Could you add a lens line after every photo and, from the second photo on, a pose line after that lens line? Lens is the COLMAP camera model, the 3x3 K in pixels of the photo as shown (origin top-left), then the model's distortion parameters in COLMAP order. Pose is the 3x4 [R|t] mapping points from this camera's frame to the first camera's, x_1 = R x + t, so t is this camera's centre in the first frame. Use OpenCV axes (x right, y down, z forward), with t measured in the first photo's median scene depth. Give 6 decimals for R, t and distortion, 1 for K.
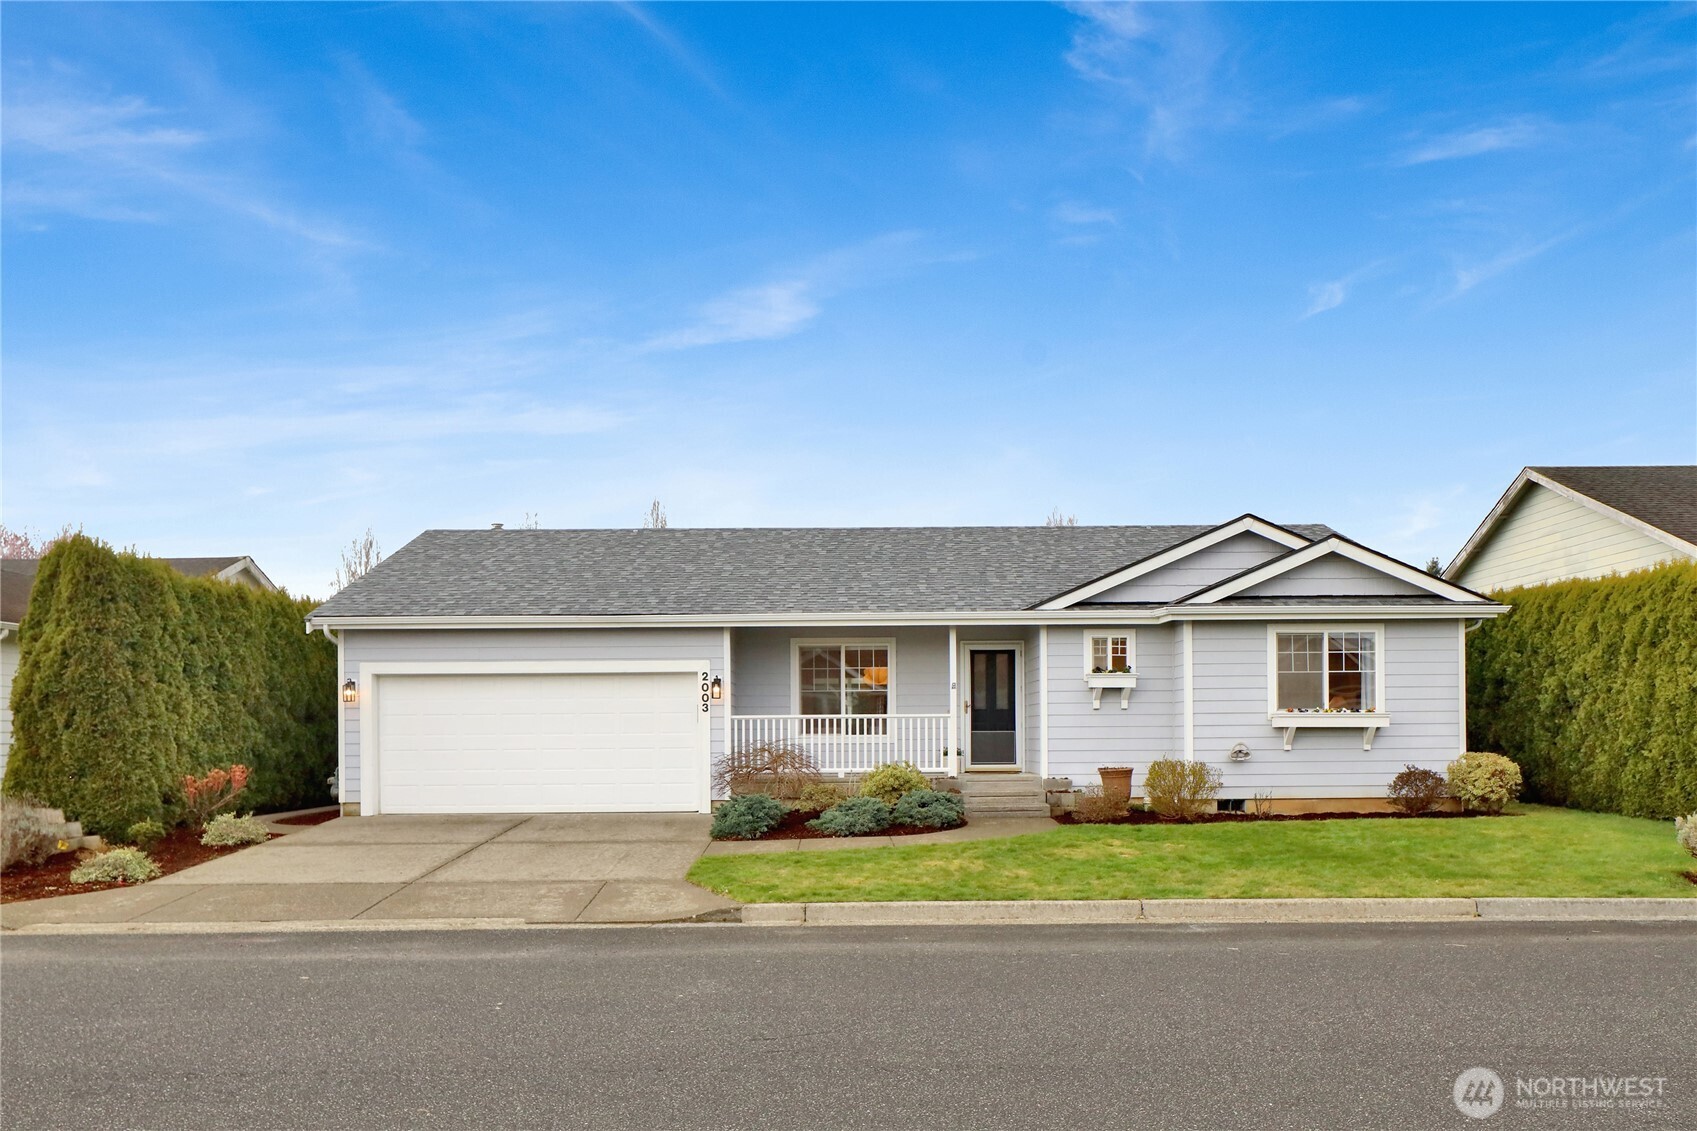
lens RADIAL K [[1146.0, 0, 849.2], [0, 1146.0, 677.4], [0, 0, 1]] dist [0.000482, 0.000567]
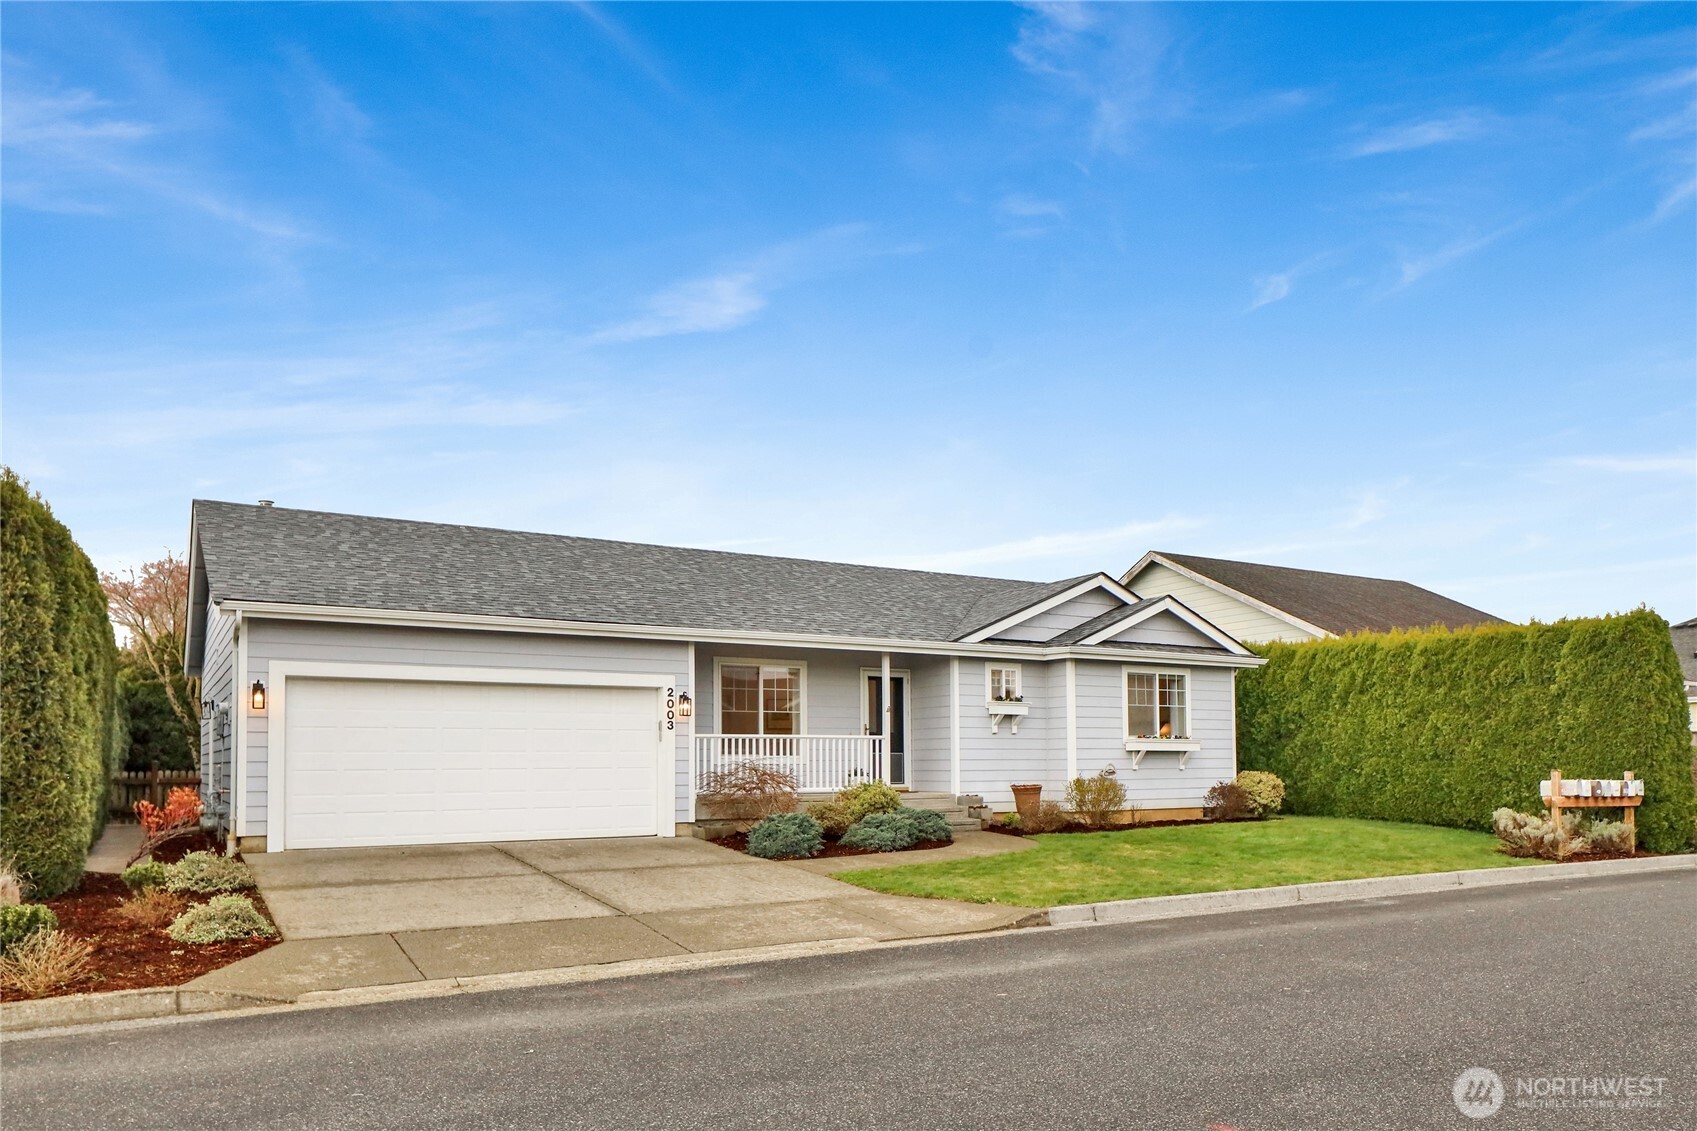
lens RADIAL K [[1146.7, 0, 843.6], [0, 1146.7, 620.6], [0, 0, 1]] dist [0.000055, -0.000128]
pose [[0.862358, 0.065510, 0.502043, -0.498478], [-0.026676, 0.996095, -0.084156, 0.016907], [-0.505596, 0.059180, 0.860739, 0.103485]]
